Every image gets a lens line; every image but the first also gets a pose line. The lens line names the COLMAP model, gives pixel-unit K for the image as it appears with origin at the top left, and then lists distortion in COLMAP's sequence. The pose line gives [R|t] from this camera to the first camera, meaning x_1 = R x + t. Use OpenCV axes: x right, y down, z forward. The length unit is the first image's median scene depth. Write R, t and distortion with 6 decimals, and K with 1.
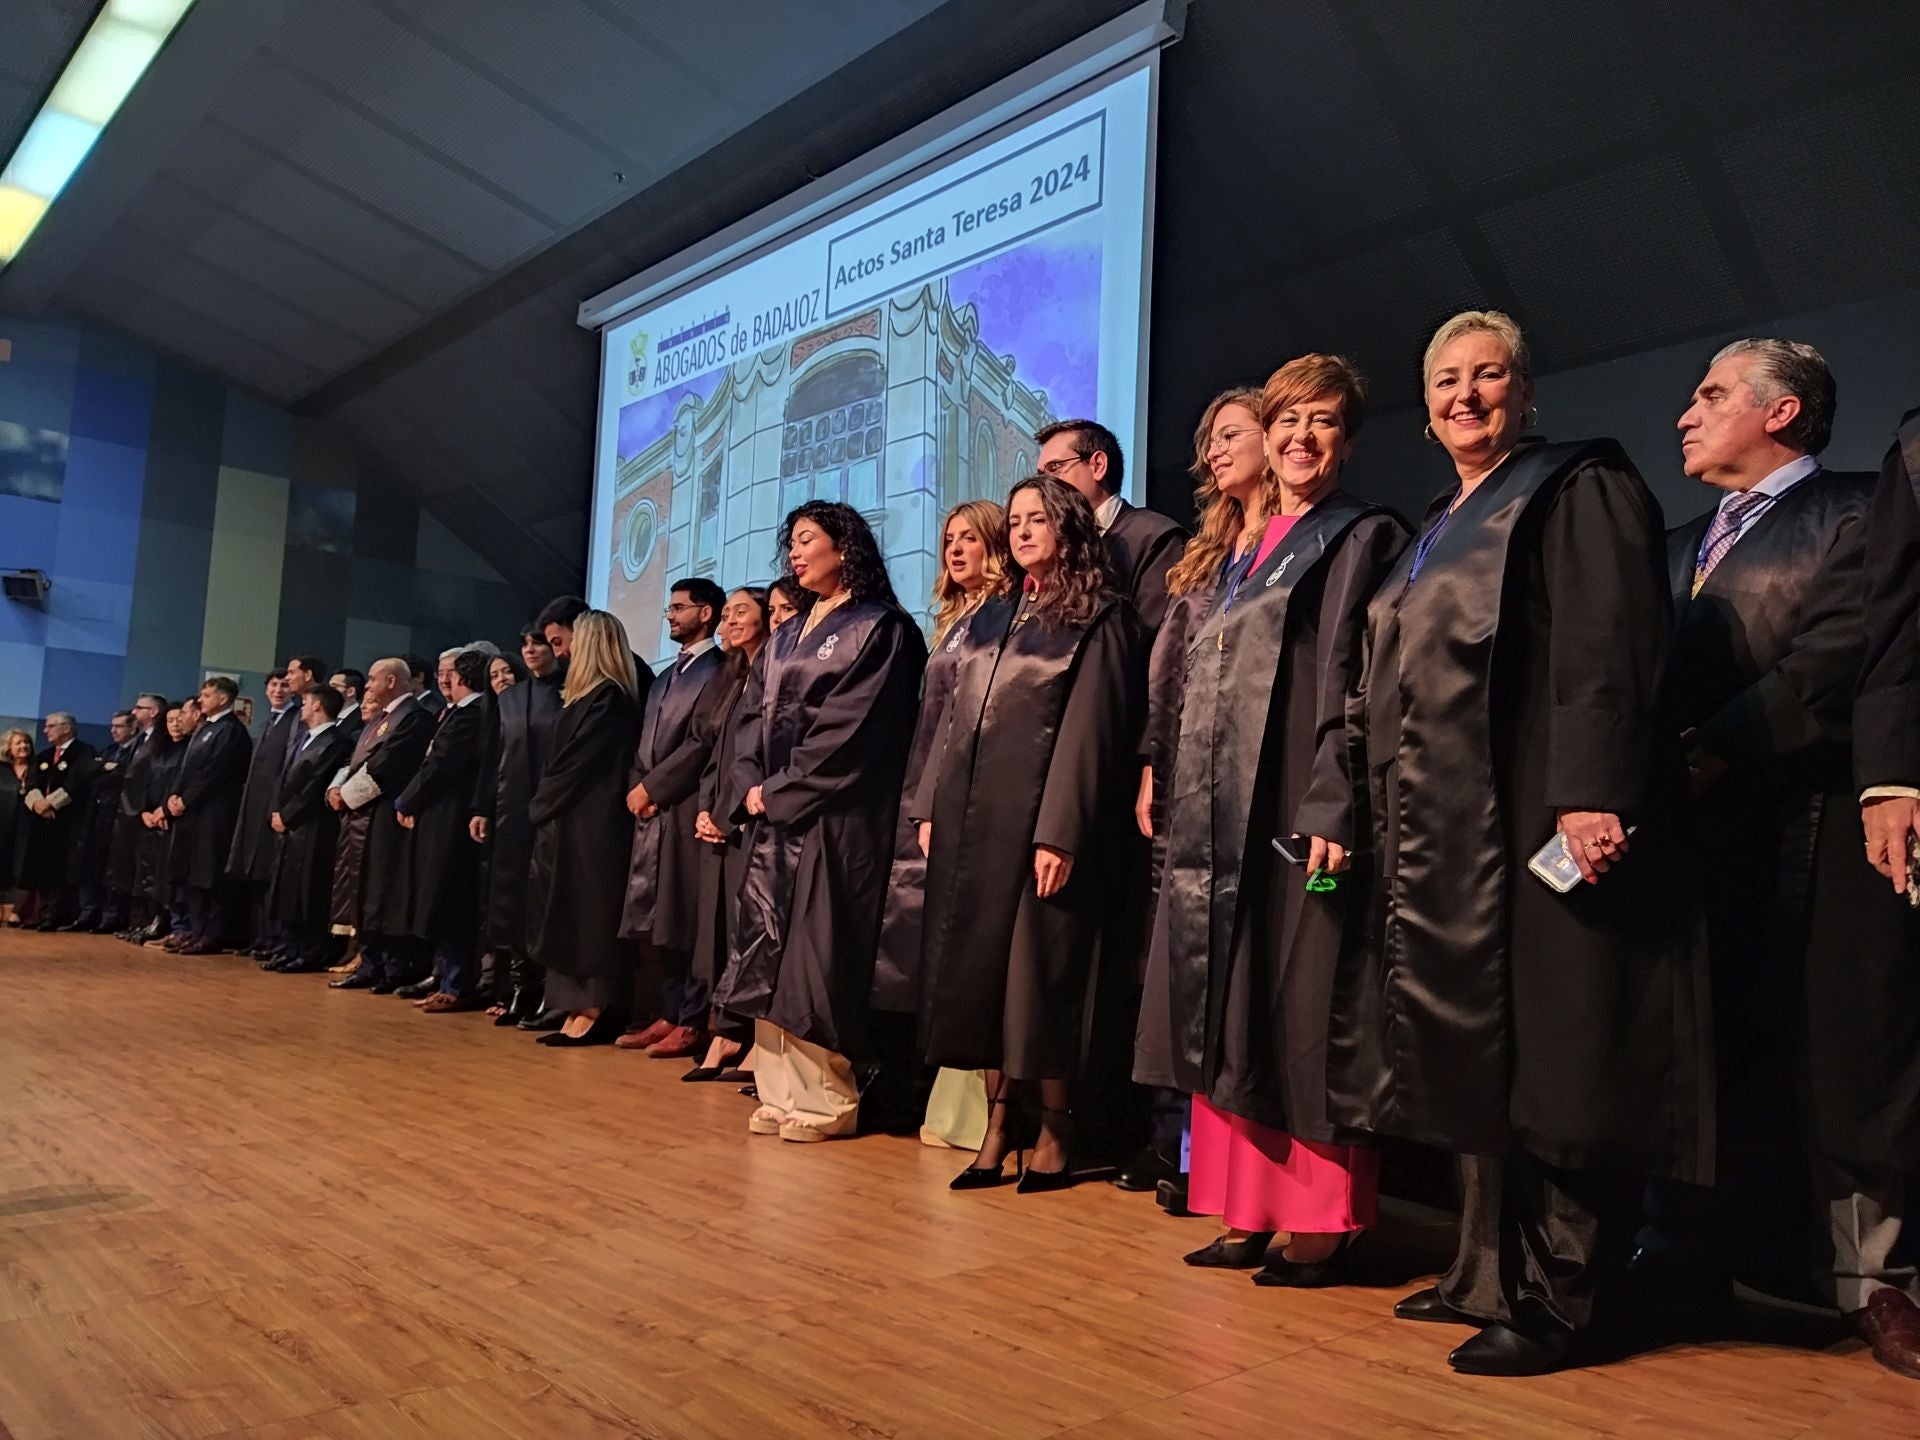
lens RADIAL K [[1362.3, 0, 948.6], [0, 1362.3, 713.9], [0, 0, 1]] dist [0.031394, -0.009585]
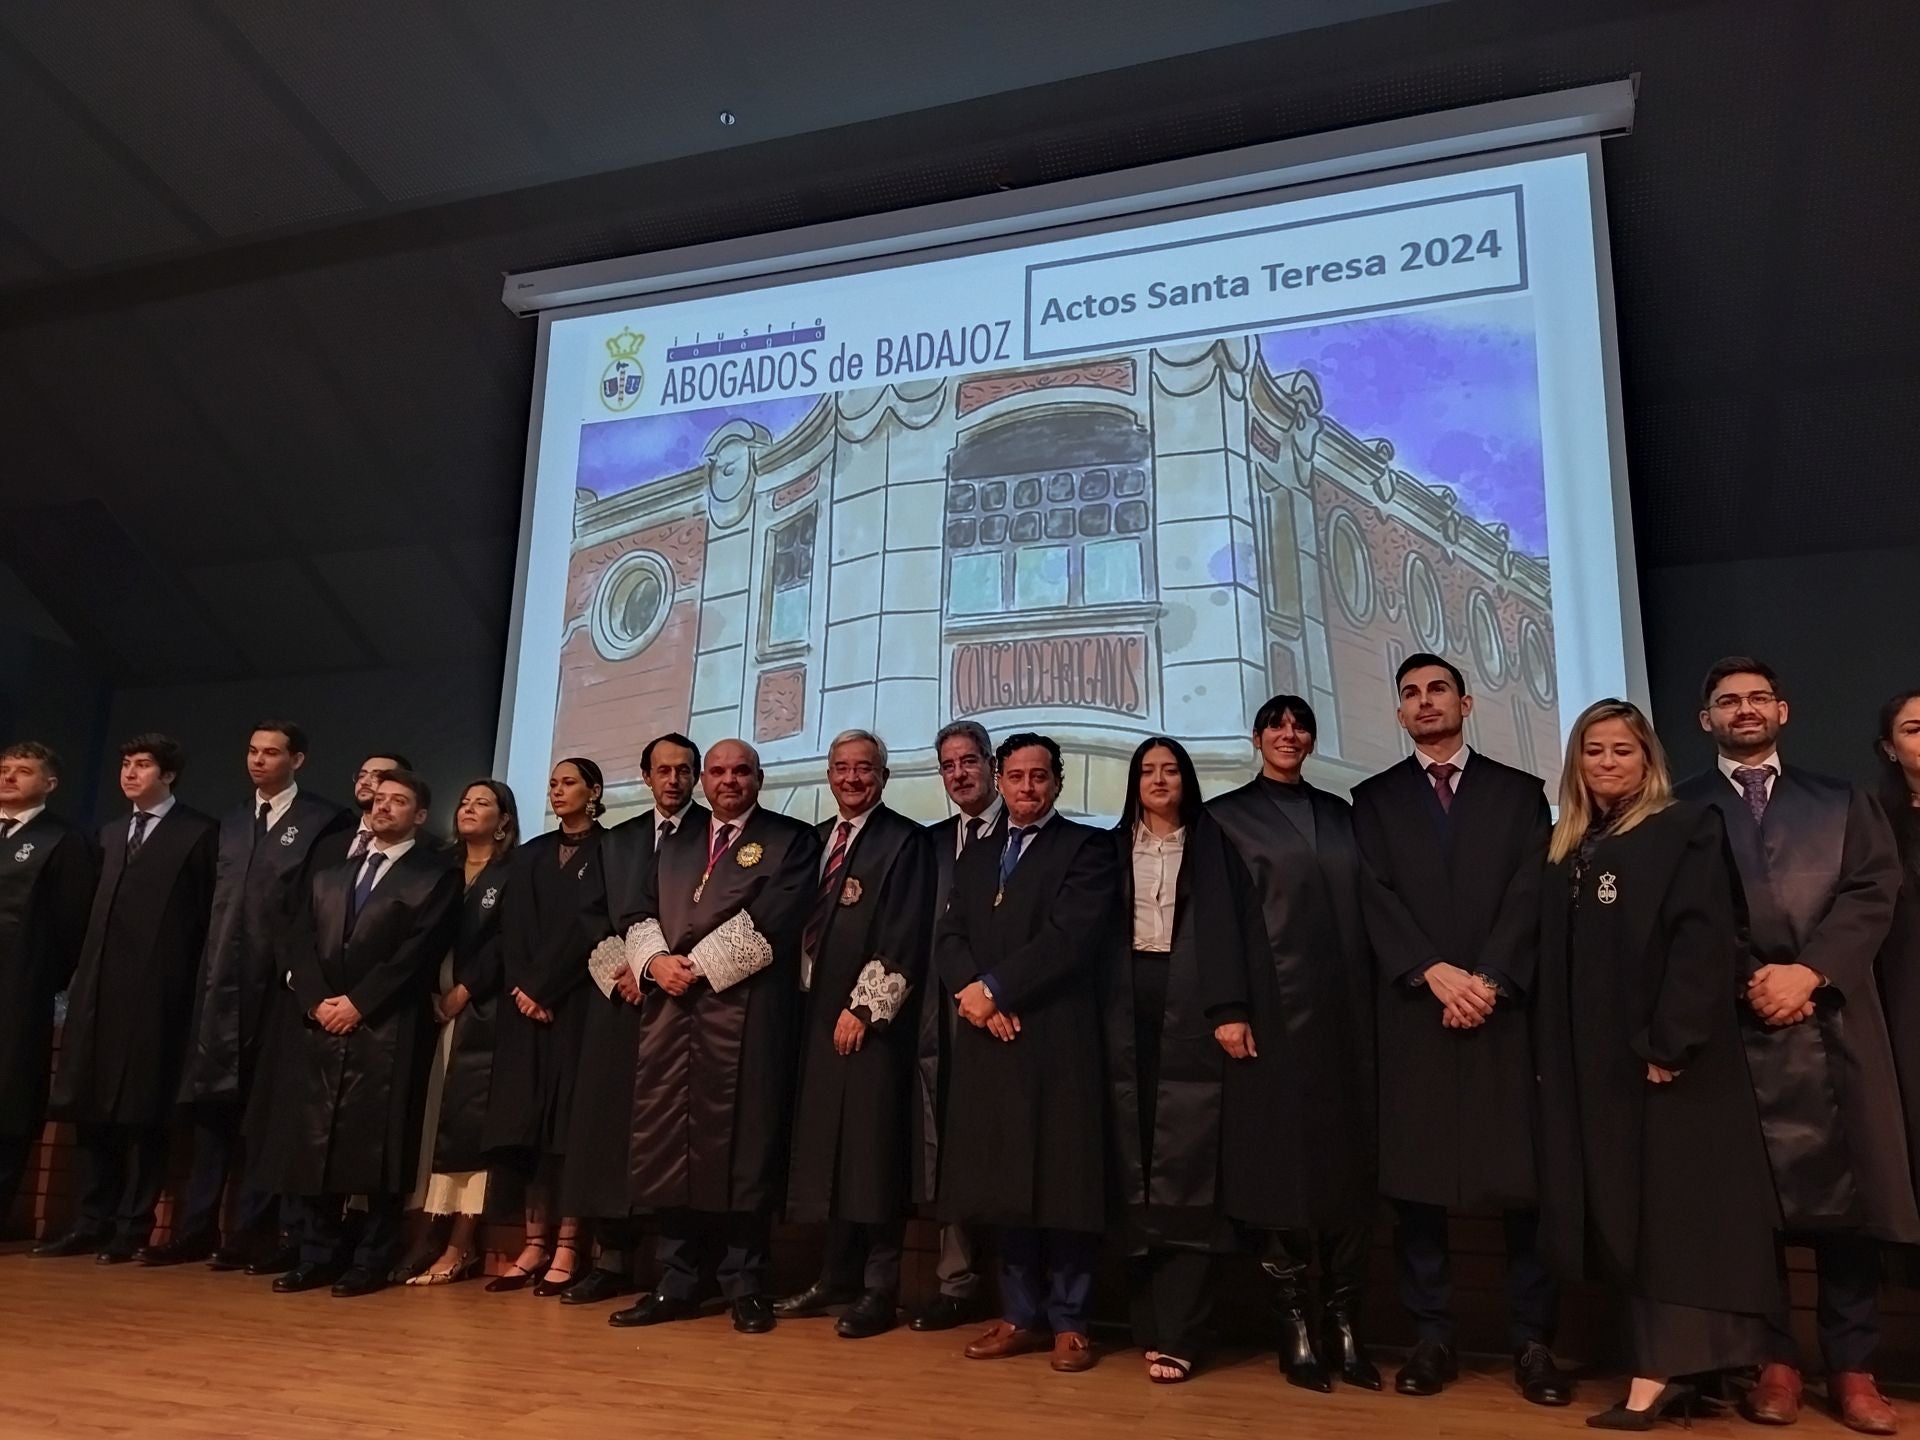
lens RADIAL K [[1362.3, 0, 957.5], [0, 1362.3, 739.0], [0, 0, 1]] dist [0.031394, -0.009585]
pose [[0.885606, 0.089125, 0.455805, -0.485226], [-0.042076, 0.992775, -0.112369, 0.019735], [-0.462527, 0.080336, 0.882958, 0.356239]]
